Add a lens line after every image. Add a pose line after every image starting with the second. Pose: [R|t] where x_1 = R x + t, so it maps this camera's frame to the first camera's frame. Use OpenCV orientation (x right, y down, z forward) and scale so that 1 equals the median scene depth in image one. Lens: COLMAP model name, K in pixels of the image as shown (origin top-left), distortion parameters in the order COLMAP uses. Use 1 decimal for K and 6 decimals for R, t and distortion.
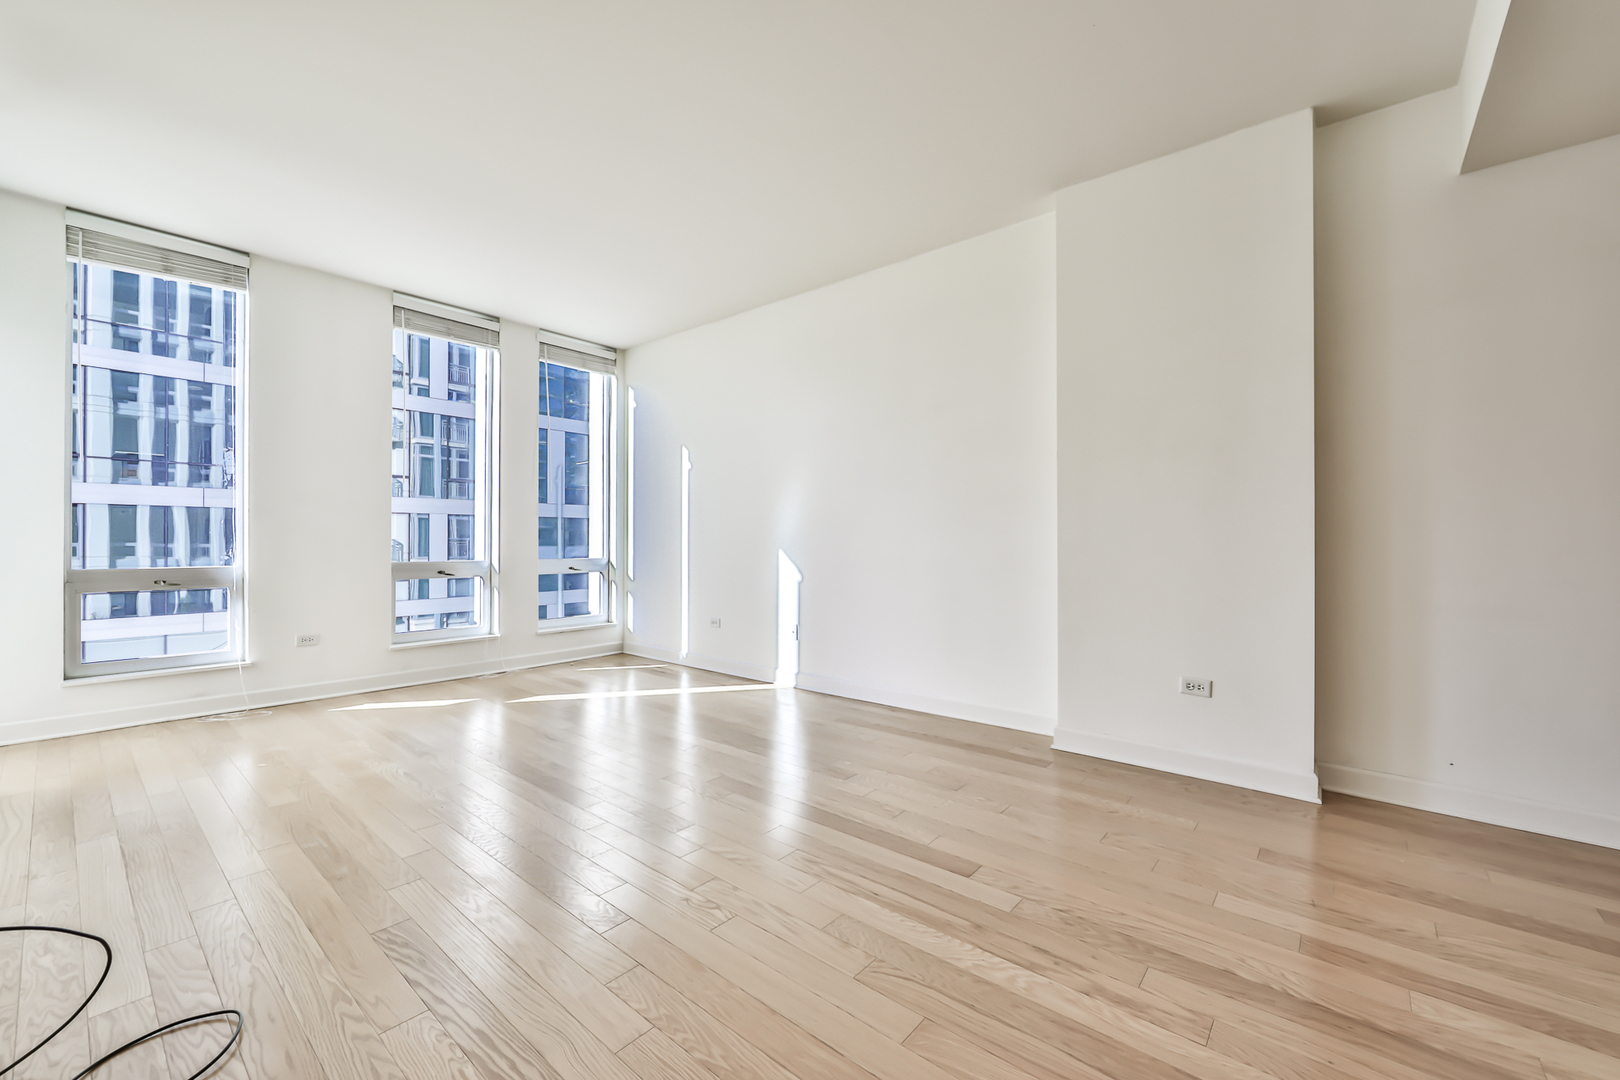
lens RADIAL K [[640.1, 0, 810.0], [0, 640.1, 540.0], [0, 0, 1]] dist [-0.009829, 0.000318]
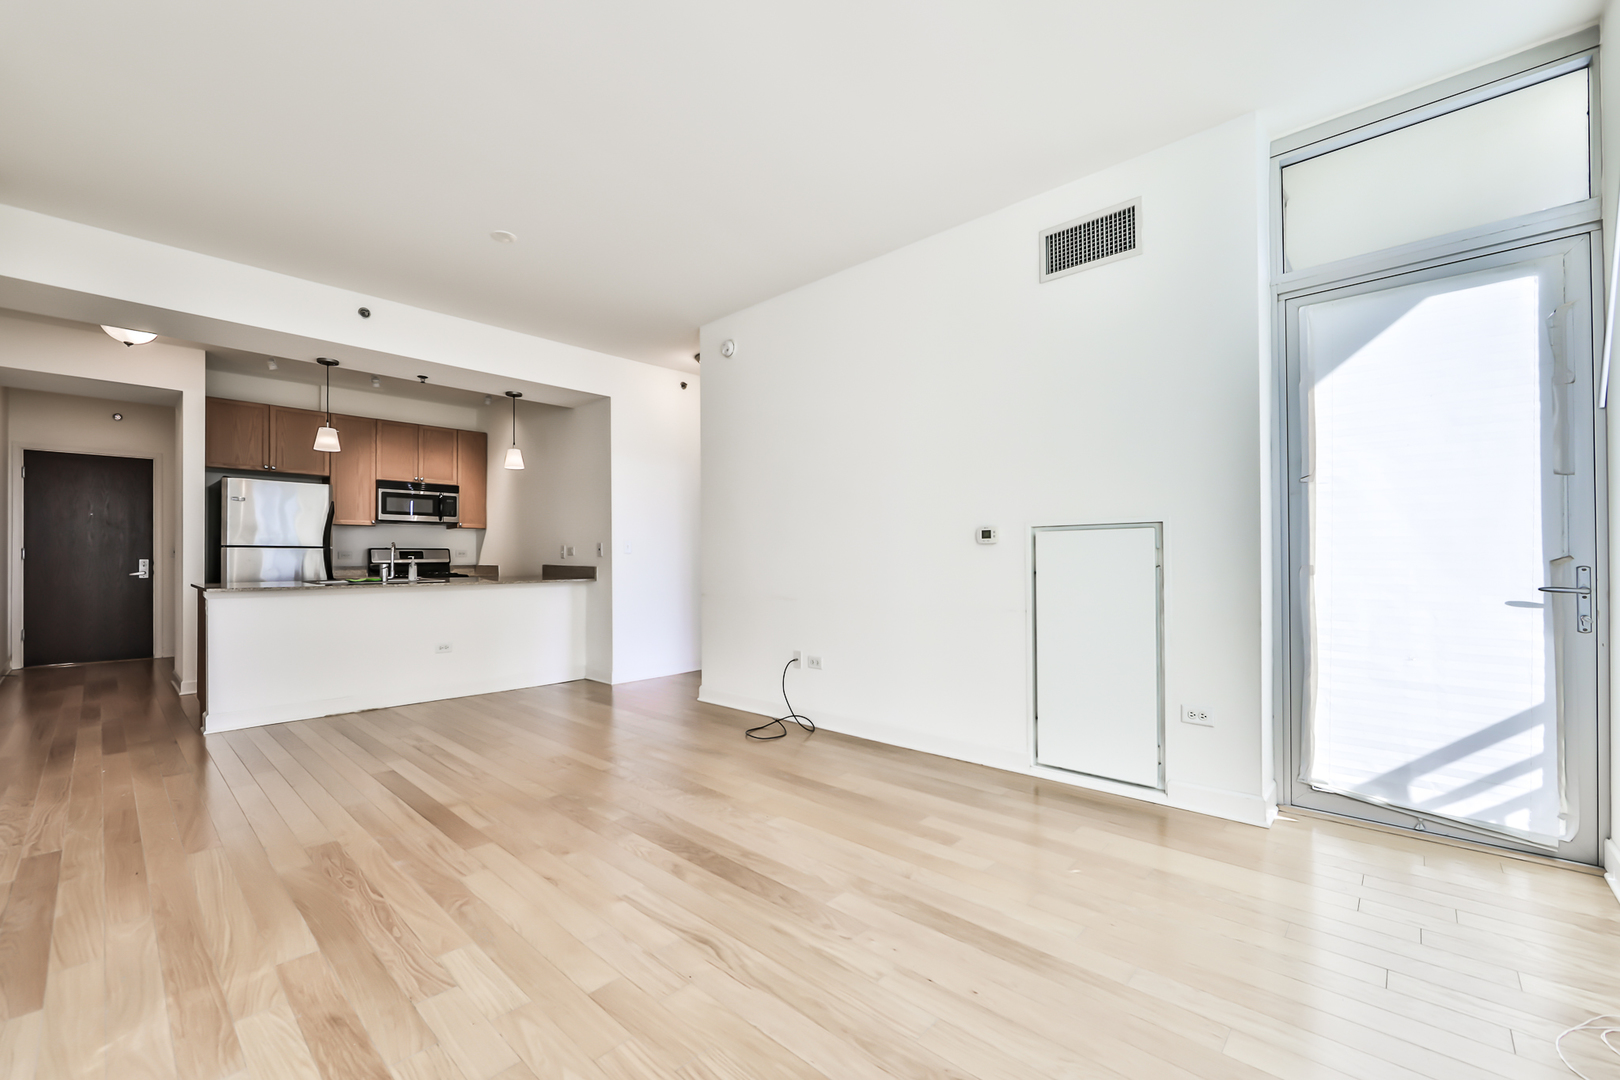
lens RADIAL K [[664.3, 0, 806.4], [0, 664.3, 556.0], [0, 0, 1]] dist [-0.013049, 0.000037]
pose [[-0.999015, 0.002287, 0.044320, -0.331710], [0.002168, 0.999994, -0.002738, -0.001672], [-0.044326, -0.002639, -0.999014, 1.006109]]
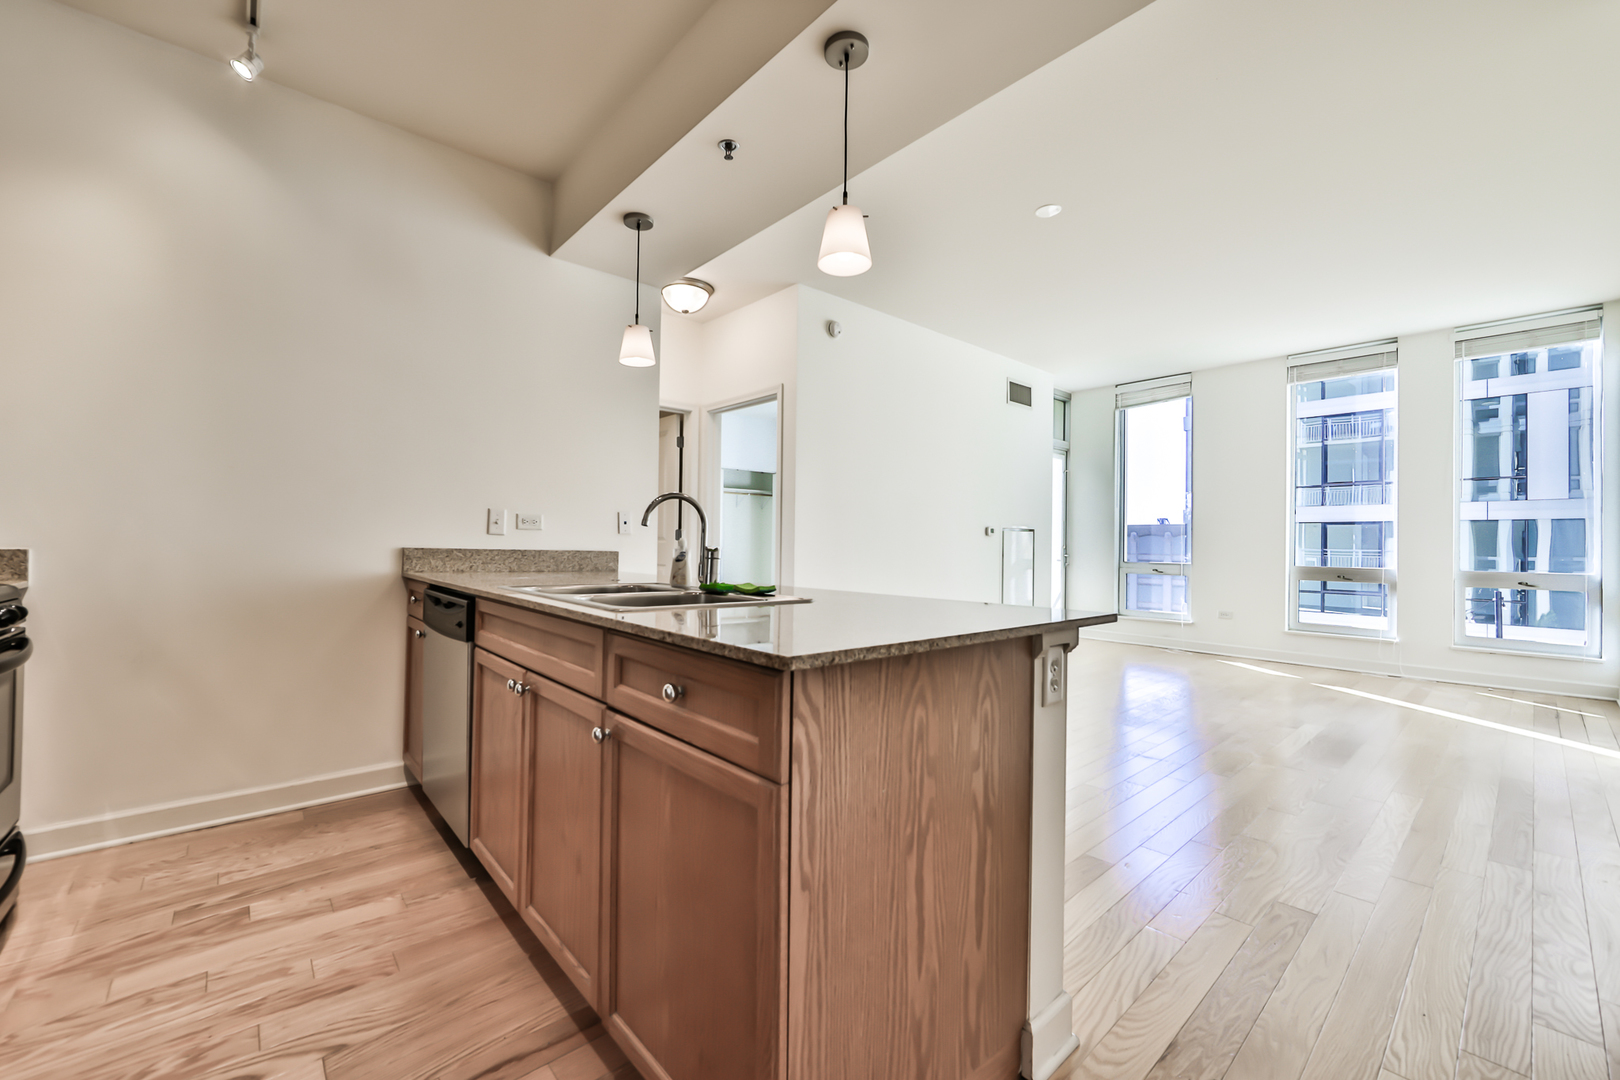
lens RADIAL K [[640.1, 0, 810.0], [0, 640.1, 540.0], [0, 0, 1]] dist [-0.009829, 0.000318]
pose [[-0.145703, -0.009645, -0.989281, 0.673841], [-0.011754, 0.999899, -0.008018, 0.004534], [0.989258, 0.010460, -0.145802, 0.199860]]
